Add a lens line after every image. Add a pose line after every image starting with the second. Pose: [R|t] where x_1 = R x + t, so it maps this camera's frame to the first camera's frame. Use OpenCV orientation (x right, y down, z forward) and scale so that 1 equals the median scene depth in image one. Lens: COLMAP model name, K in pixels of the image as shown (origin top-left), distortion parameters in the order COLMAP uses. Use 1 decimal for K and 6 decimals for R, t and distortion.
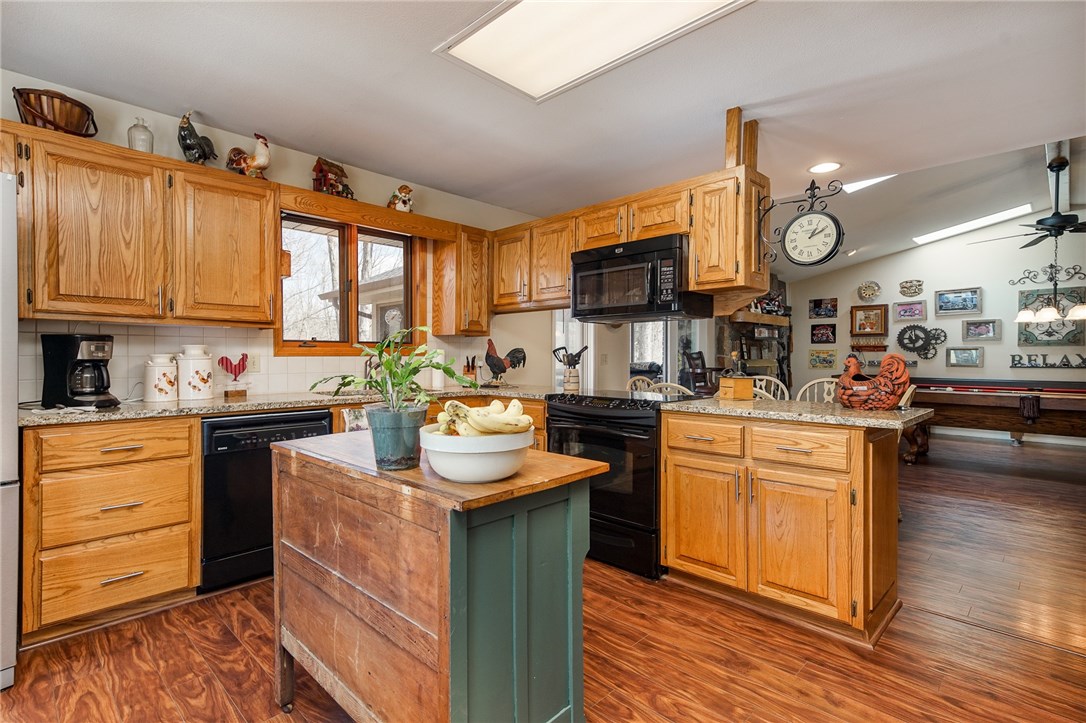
lens RADIAL K [[529.8, 0, 537.2], [0, 529.8, 359.7], [0, 0, 1]] dist [0.027076, -0.002930]
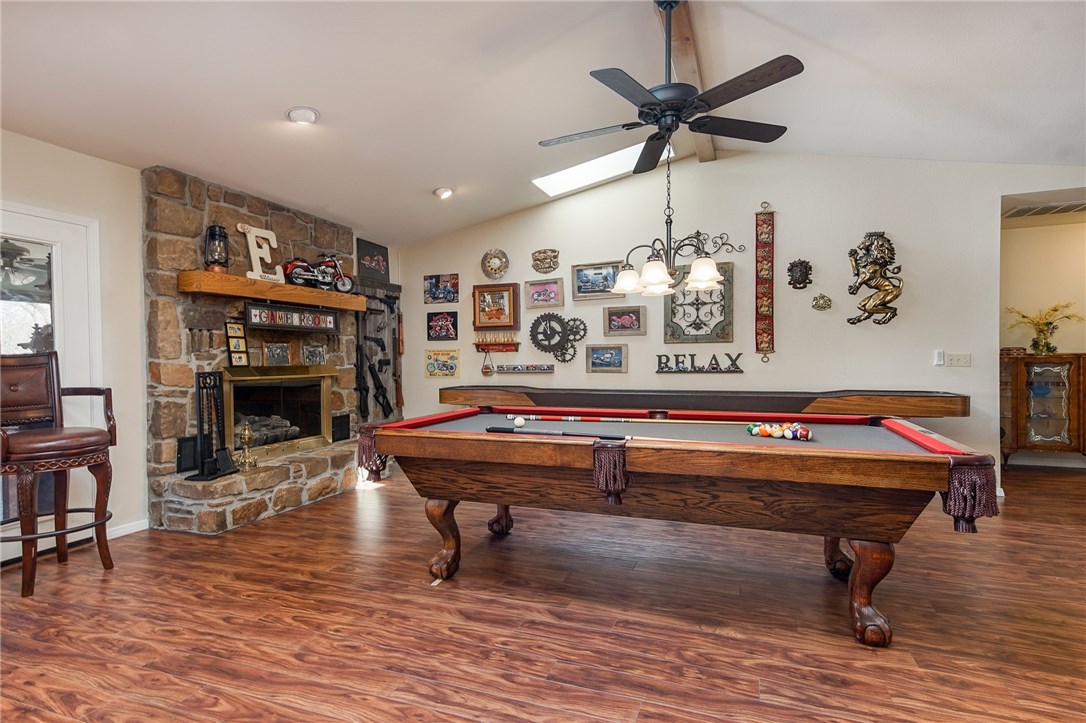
lens RADIAL K [[529.8, 0, 498.6], [0, 529.8, 360.0], [0, 0, 1]] dist [0.027076, -0.002930]
pose [[0.944237, -0.010177, 0.329110, 0.415175], [0.012823, 0.999901, -0.005871, -0.000920], [-0.329017, 0.009763, 0.944273, 0.373420]]
